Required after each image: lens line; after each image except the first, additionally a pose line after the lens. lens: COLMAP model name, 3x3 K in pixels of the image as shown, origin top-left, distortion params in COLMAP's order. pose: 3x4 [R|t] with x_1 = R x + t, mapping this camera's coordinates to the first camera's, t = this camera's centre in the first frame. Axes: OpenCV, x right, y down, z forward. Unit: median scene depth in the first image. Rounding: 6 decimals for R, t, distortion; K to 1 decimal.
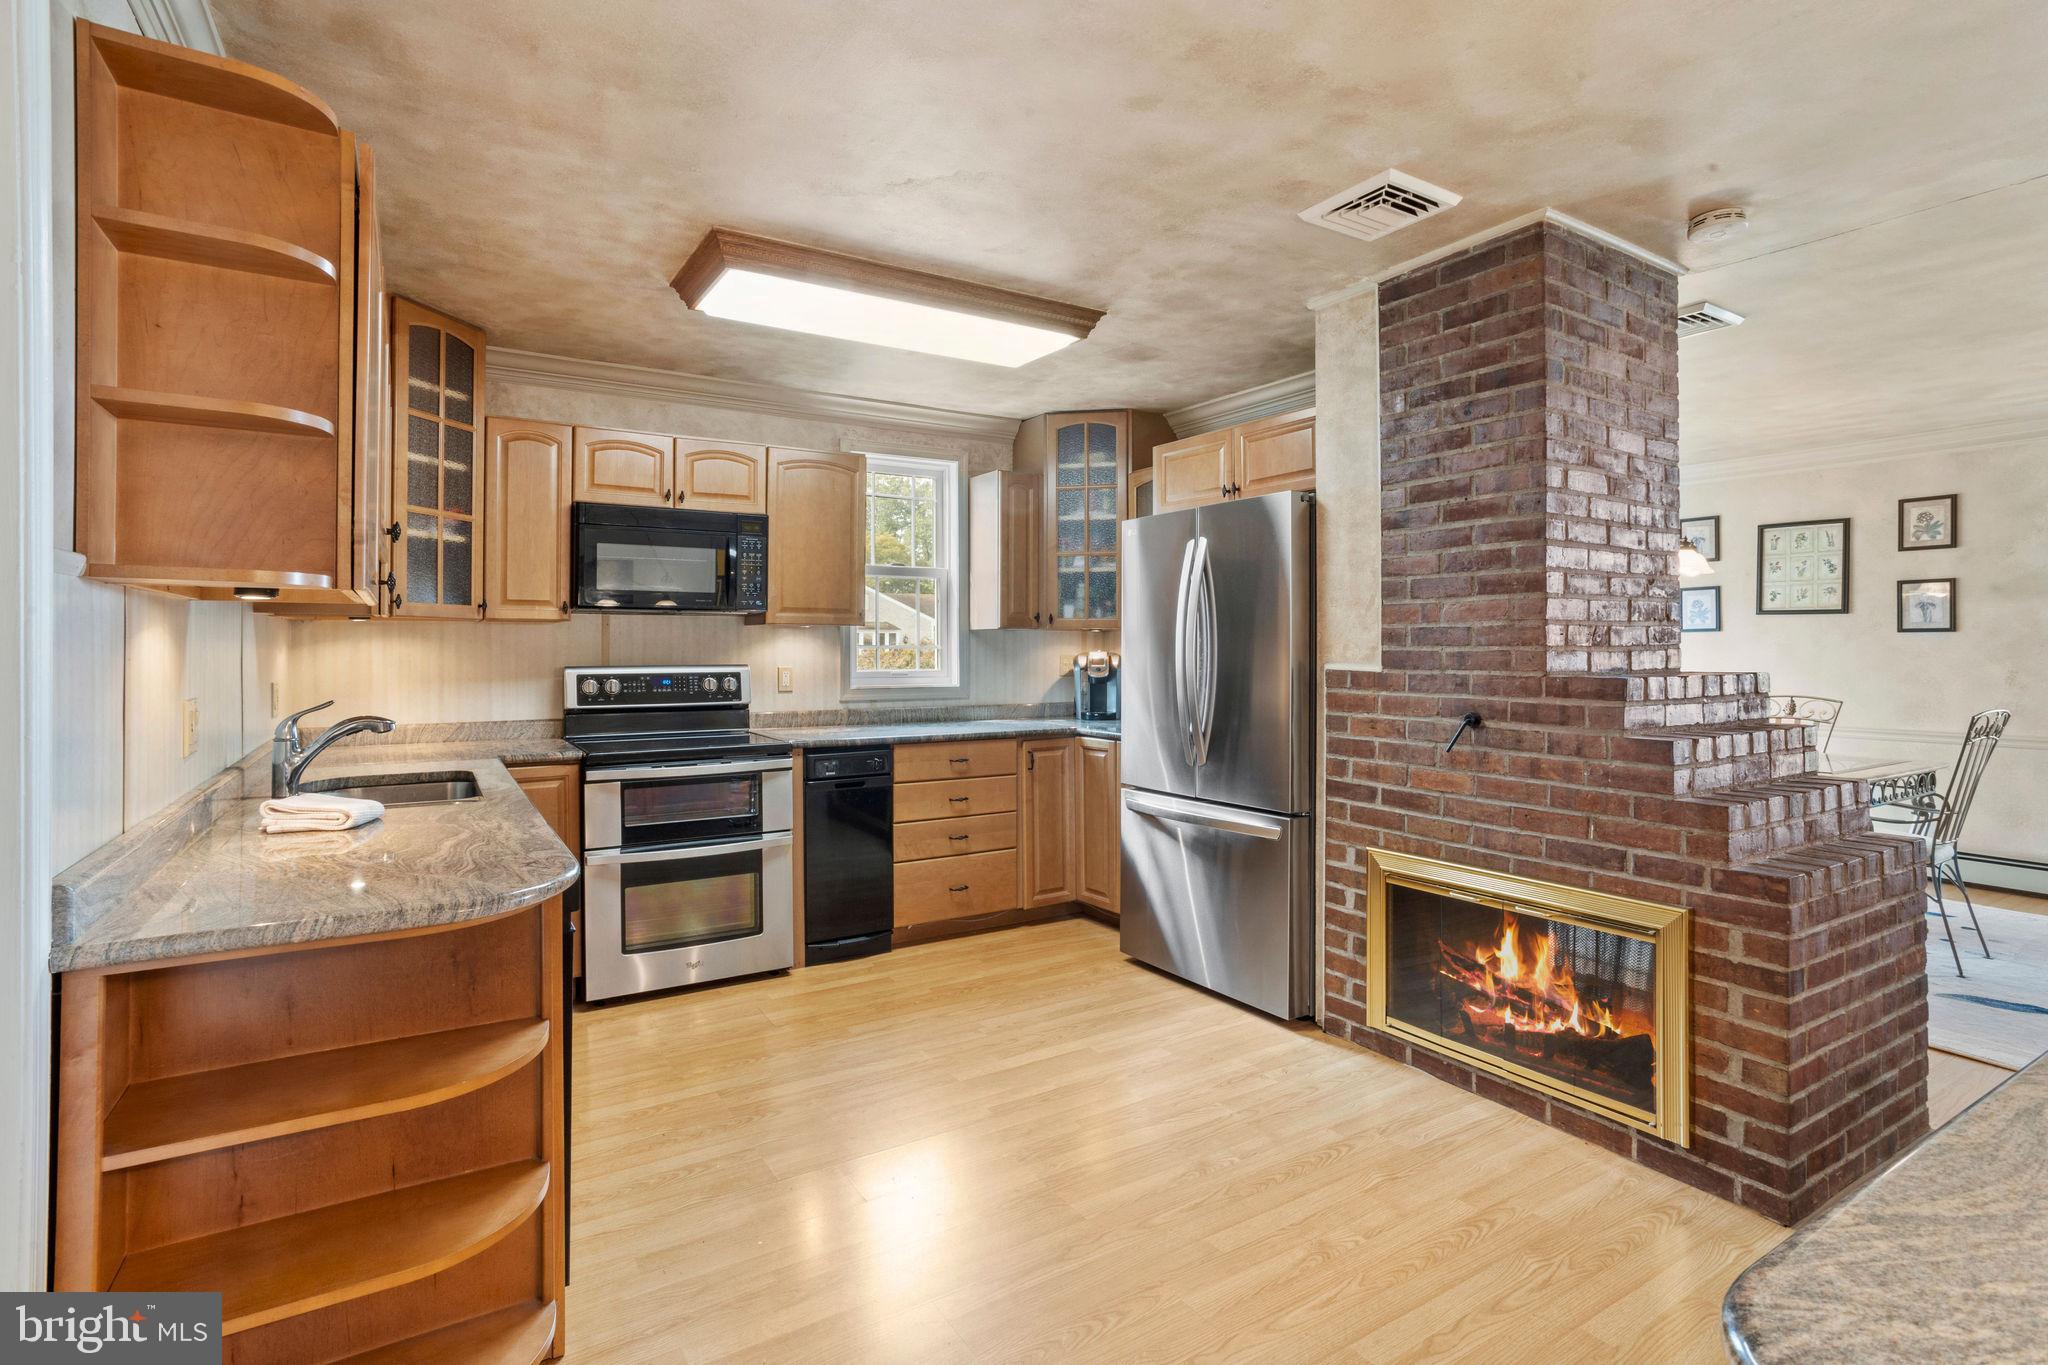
lens RADIAL K [[986.9, 0, 1049.2], [0, 986.9, 642.9], [0, 0, 1]] dist [-0.019330, 0.016457]
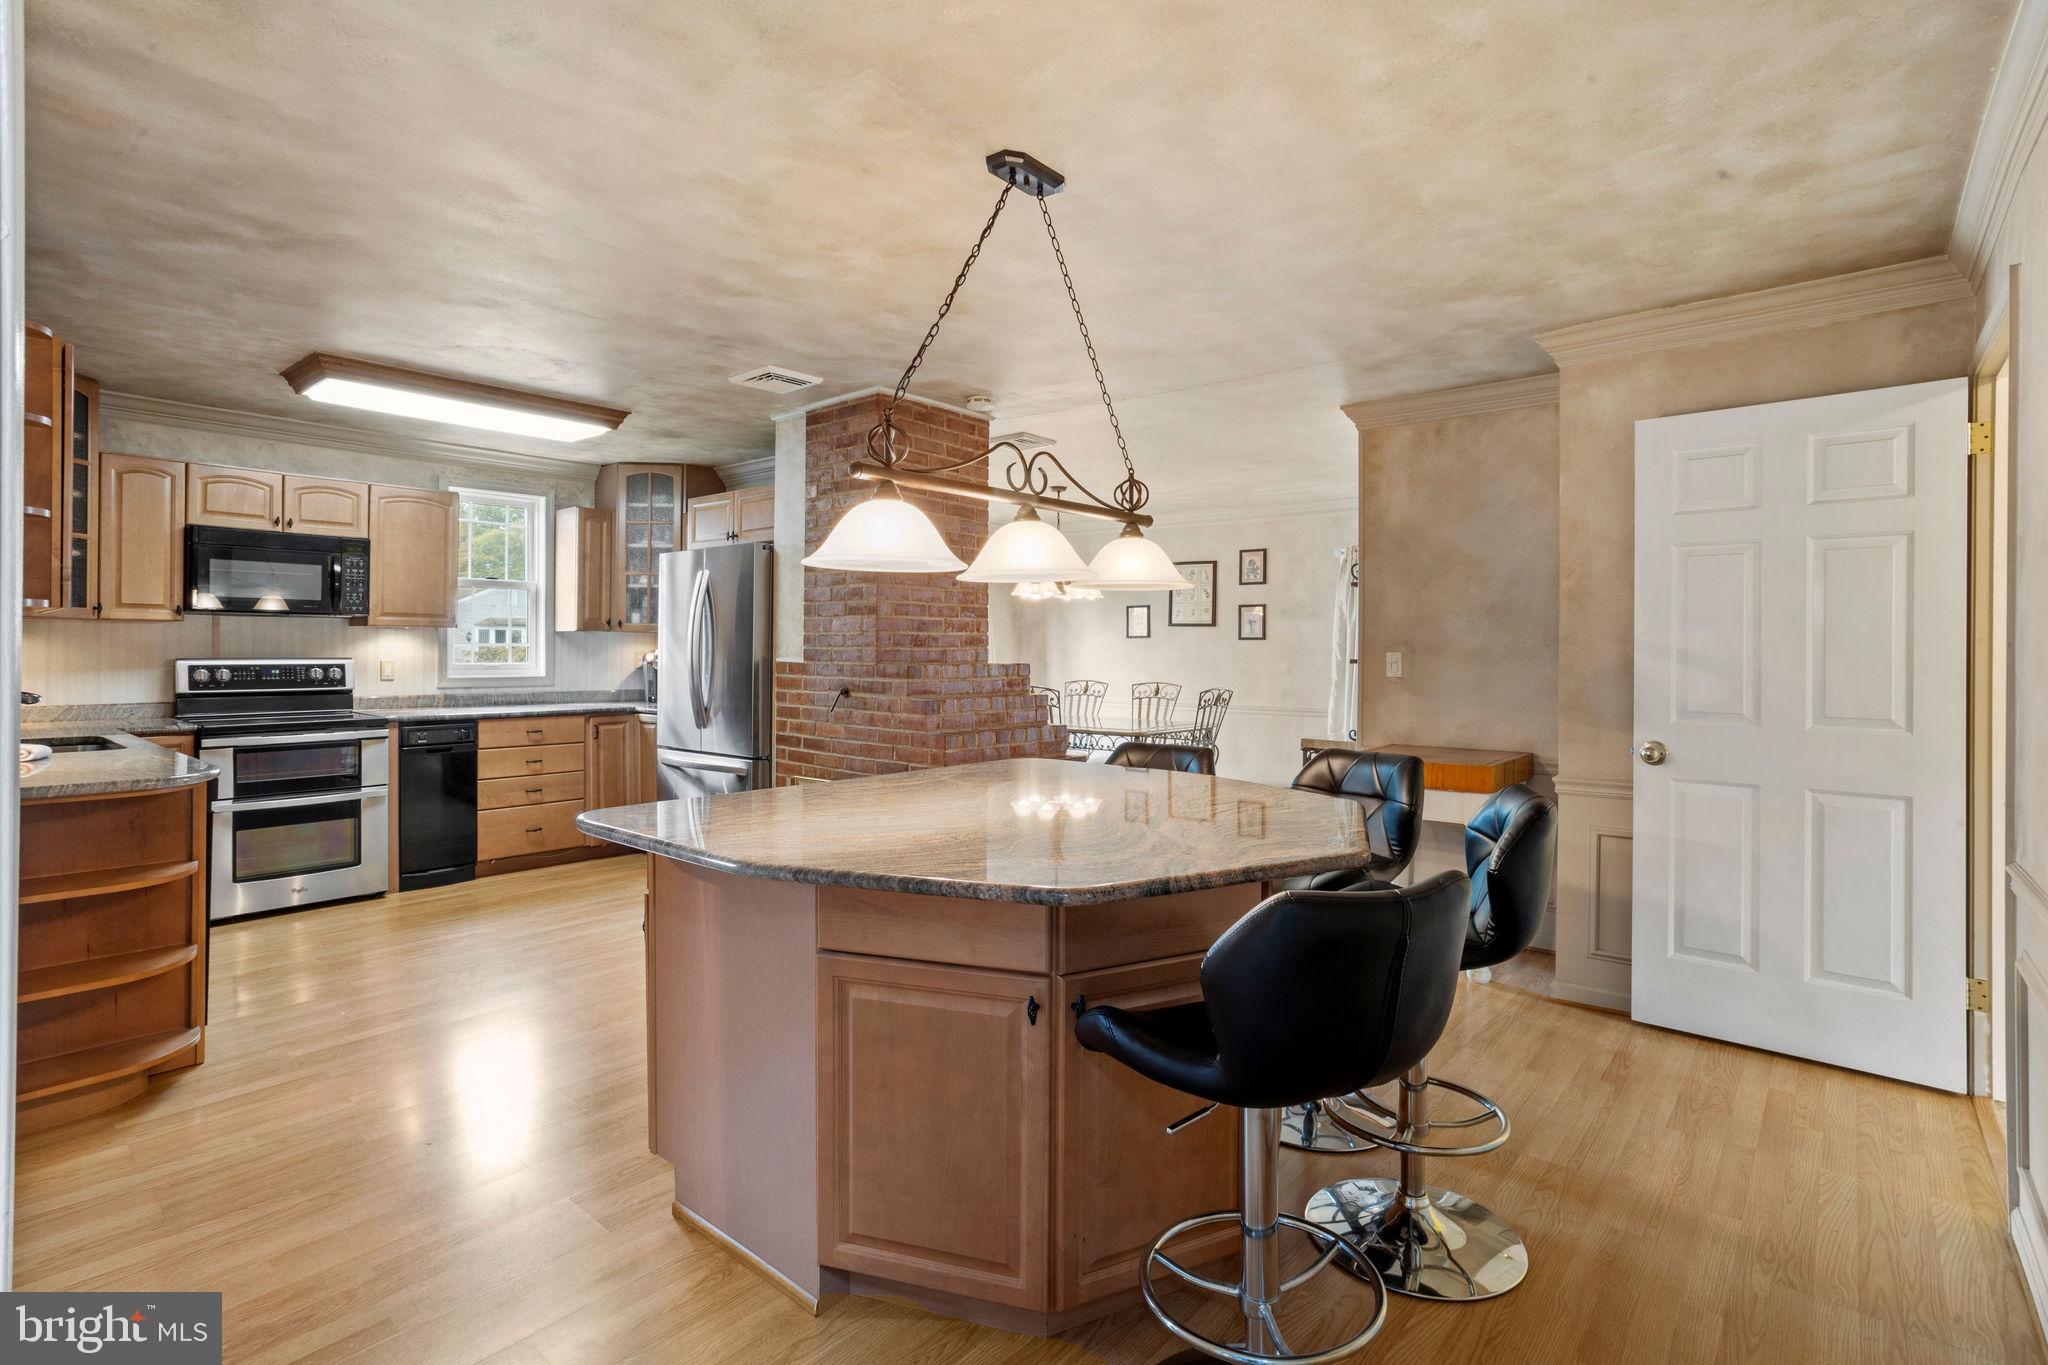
lens RADIAL K [[986.9, 0, 1003.7], [0, 986.9, 651.6], [0, 0, 1]] dist [-0.019330, 0.016457]
pose [[0.963666, 0.006109, 0.267041, 0.166181], [-0.008522, 0.999933, 0.007880, -0.002657], [-0.266975, -0.009869, 0.963653, -0.437643]]
